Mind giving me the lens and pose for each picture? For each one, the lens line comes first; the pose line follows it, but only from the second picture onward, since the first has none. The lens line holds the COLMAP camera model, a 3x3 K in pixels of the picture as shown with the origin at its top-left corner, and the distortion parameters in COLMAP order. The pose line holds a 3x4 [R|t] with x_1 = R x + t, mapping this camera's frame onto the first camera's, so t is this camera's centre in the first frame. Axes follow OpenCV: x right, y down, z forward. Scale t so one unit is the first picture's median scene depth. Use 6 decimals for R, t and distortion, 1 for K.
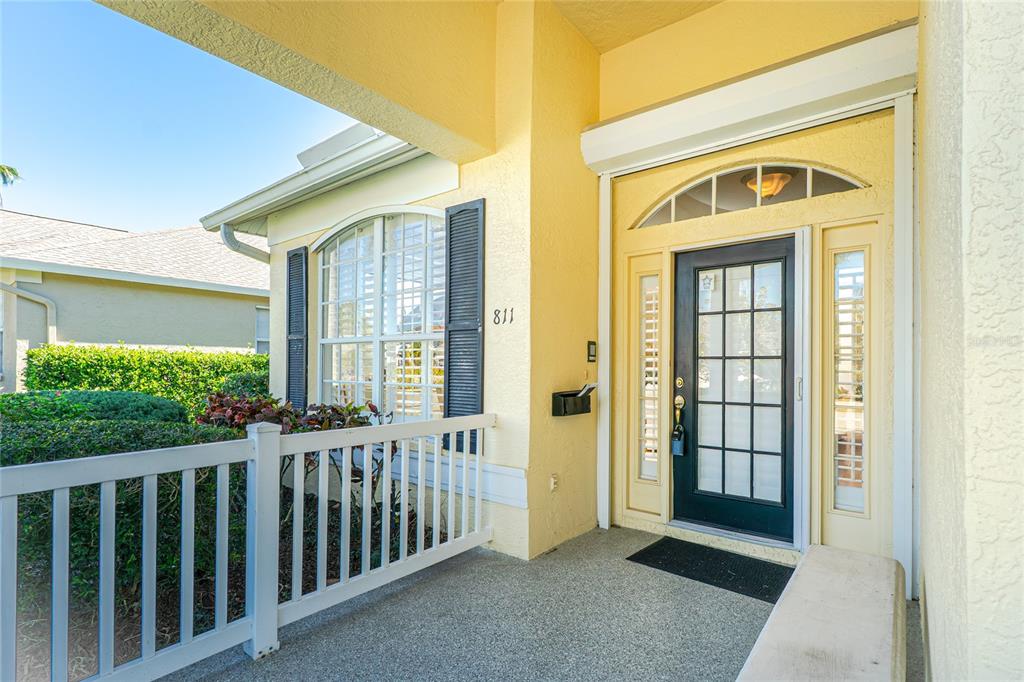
lens RADIAL K [[489.7, 0, 510.8], [0, 489.7, 347.5], [0, 0, 1]] dist [0.002001, 0.000228]
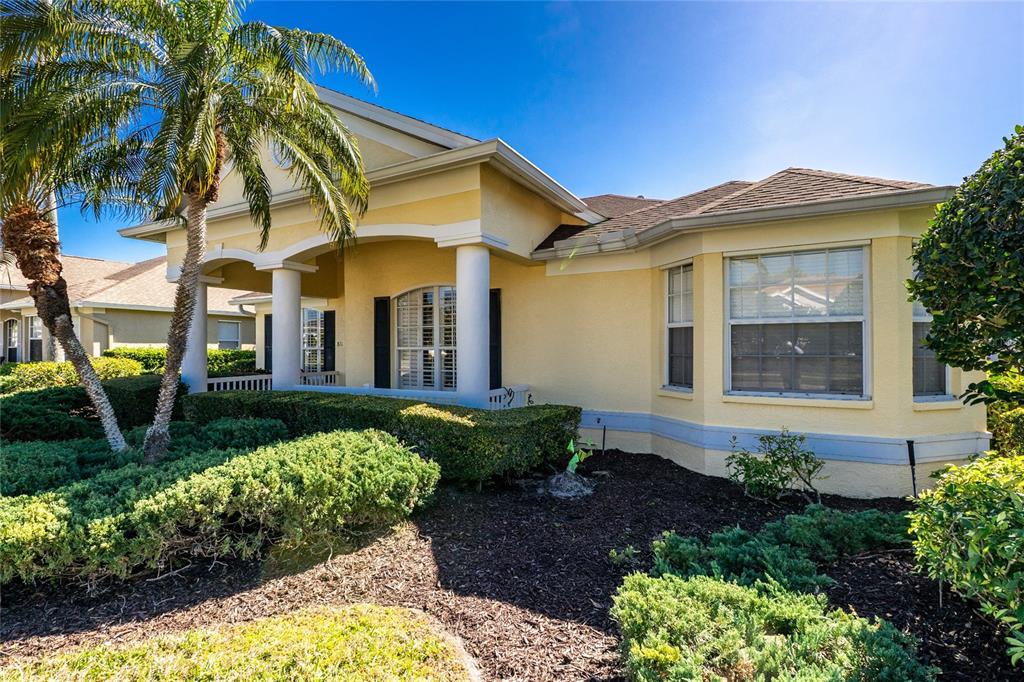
lens RADIAL K [[489.7, 0, 510.8], [0, 489.7, 347.5], [0, 0, 1]] dist [0.002001, 0.000228]
pose [[0.984276, -0.001981, 0.176629, 0.587142], [-0.002281, 0.999711, 0.023924, -0.129464], [-0.176625, -0.023951, 0.983987, -2.817443]]
